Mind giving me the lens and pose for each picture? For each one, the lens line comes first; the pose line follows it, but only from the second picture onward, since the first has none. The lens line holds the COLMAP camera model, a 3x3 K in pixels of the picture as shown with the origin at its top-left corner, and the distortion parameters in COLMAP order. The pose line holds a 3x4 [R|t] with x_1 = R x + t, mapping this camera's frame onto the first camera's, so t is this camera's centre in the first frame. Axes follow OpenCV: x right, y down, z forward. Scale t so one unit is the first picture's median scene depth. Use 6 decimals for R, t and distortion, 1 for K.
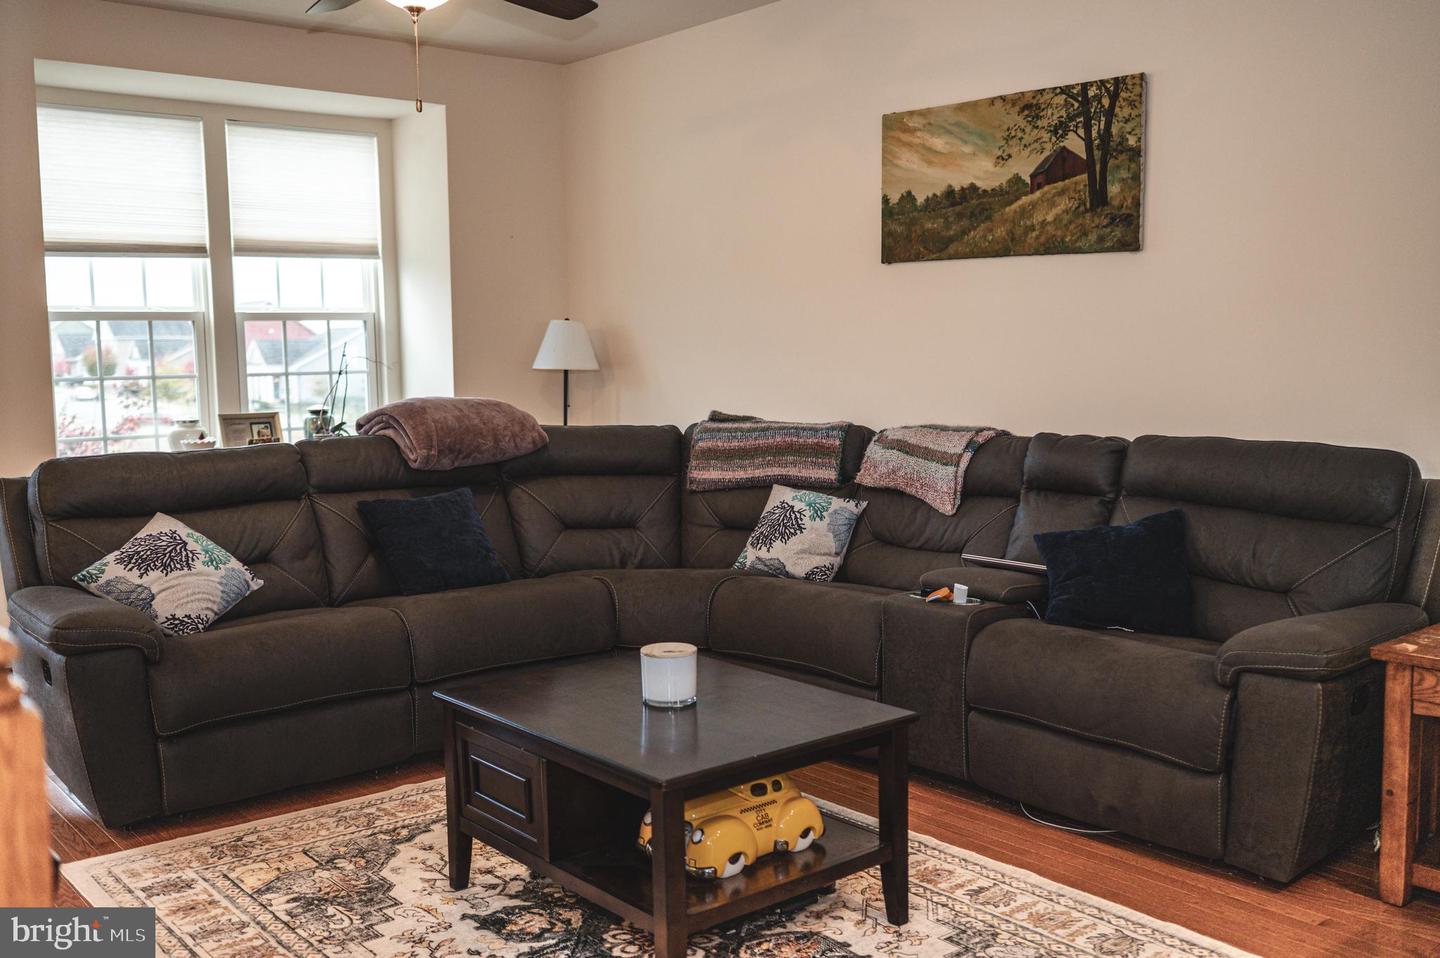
lens RADIAL K [[1356.7, 0, 721.1], [0, 1356.7, 485.1], [0, 0, 1]] dist [-0.011381, 0.000000]
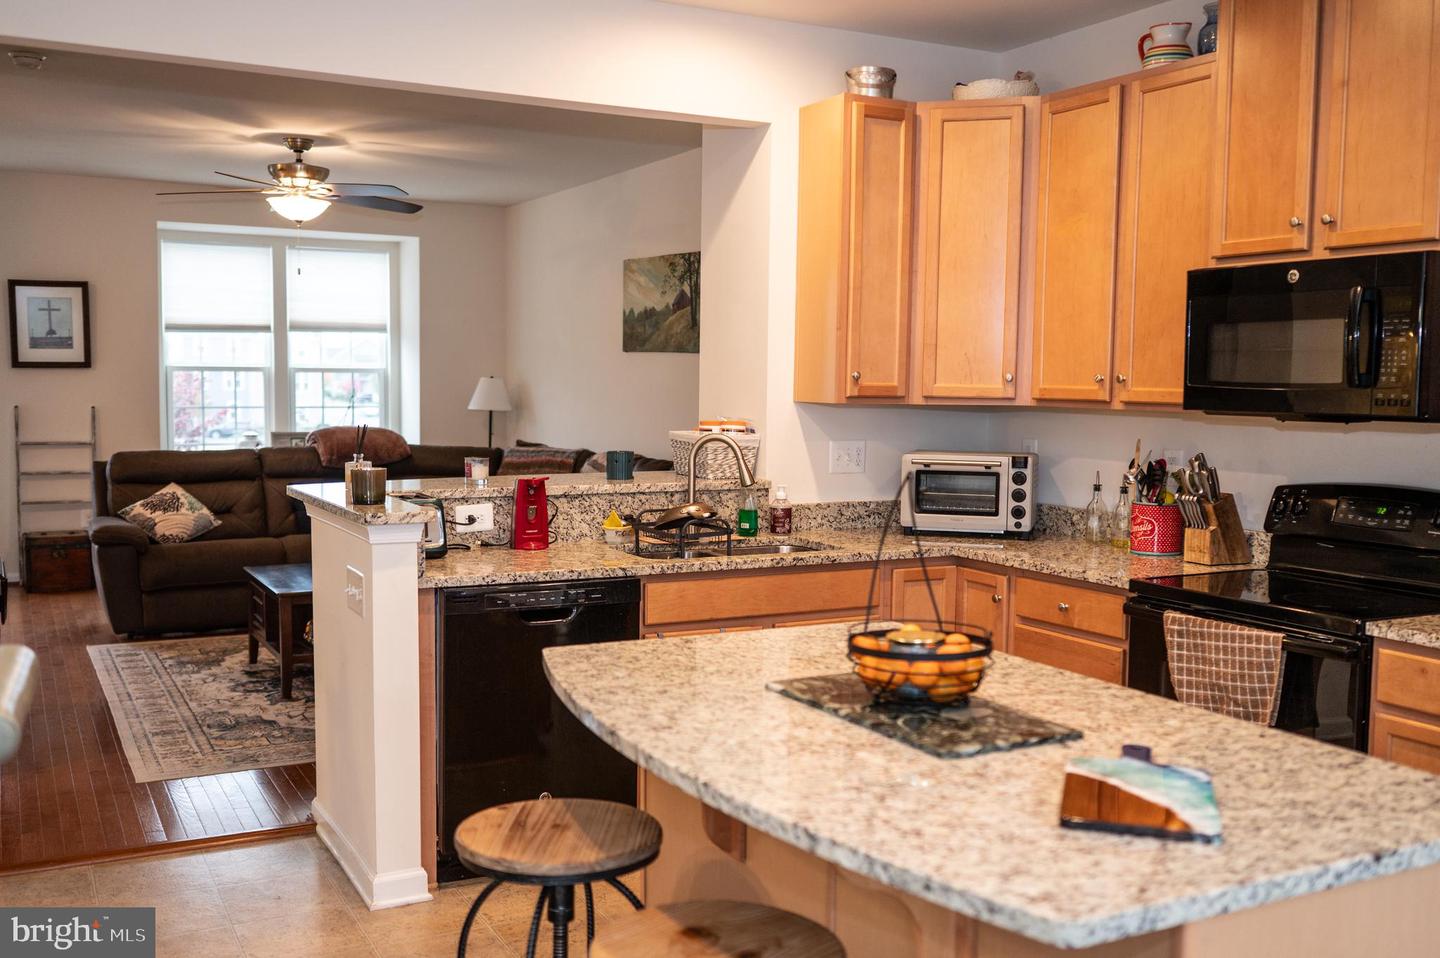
lens RADIAL K [[1356.7, 0, 721.3], [0, 1356.7, 490.8], [0, 0, 1]] dist [-0.011381, 0.000000]
pose [[0.980285, 0.041524, -0.193178, 0.591856], [-0.045152, 0.998876, -0.014413, 0.020765], [0.192363, 0.022851, 0.981058, -0.592634]]
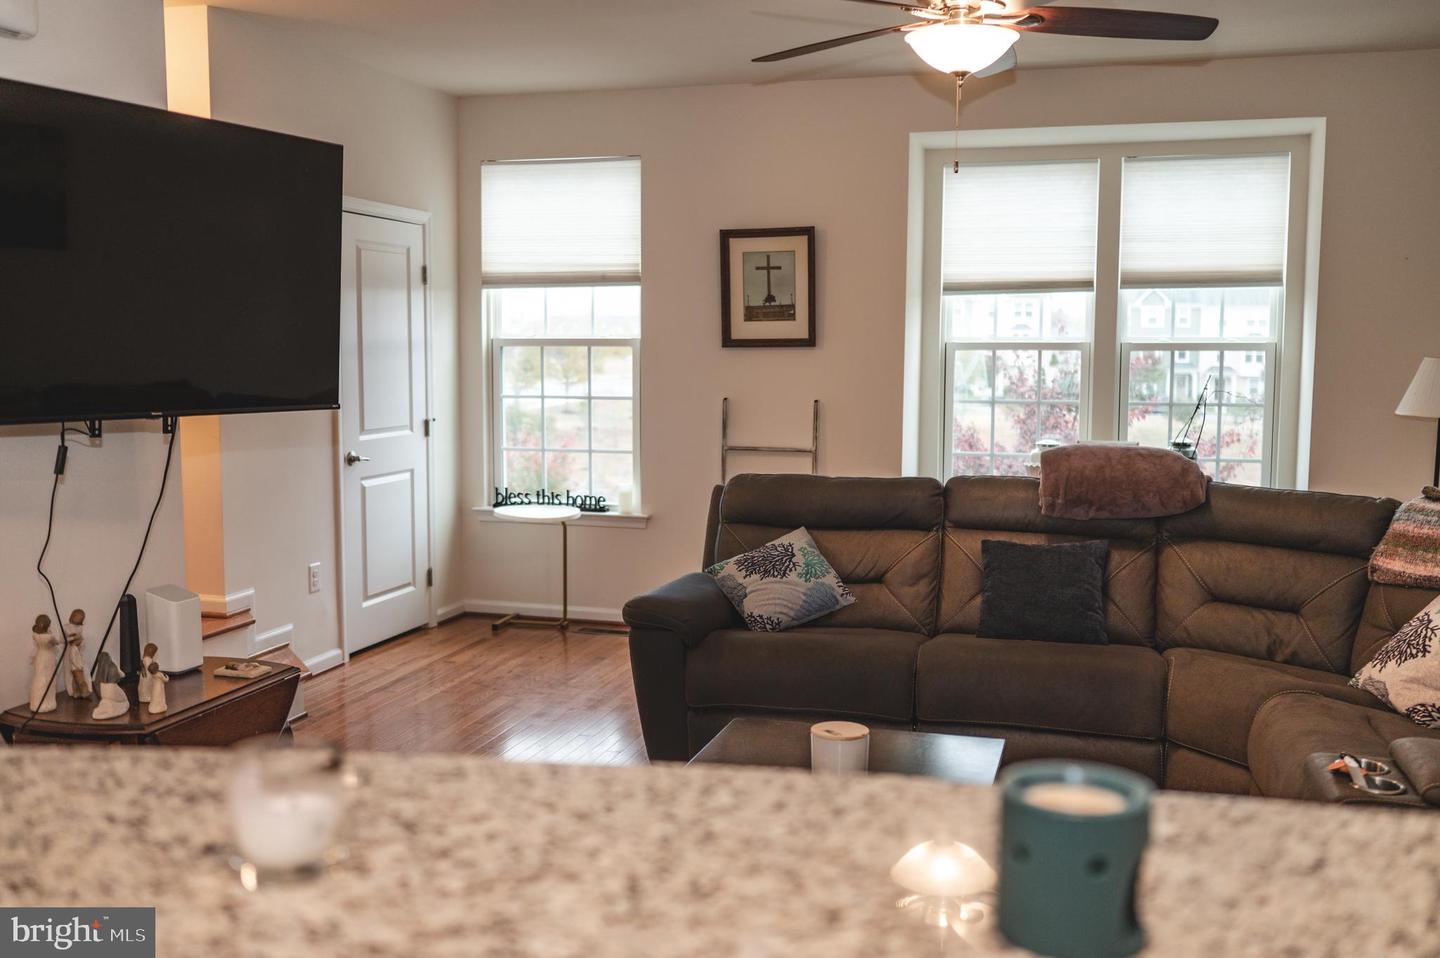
lens RADIAL K [[1356.7, 0, 716.7], [0, 1356.7, 485.0], [0, 0, 1]] dist [-0.011381, 0.000000]
pose [[0.560243, 0.099006, -0.822390, 0.442267], [-0.094987, 0.993961, 0.054953, -0.063594], [0.822864, 0.047330, 0.566263, 0.223938]]
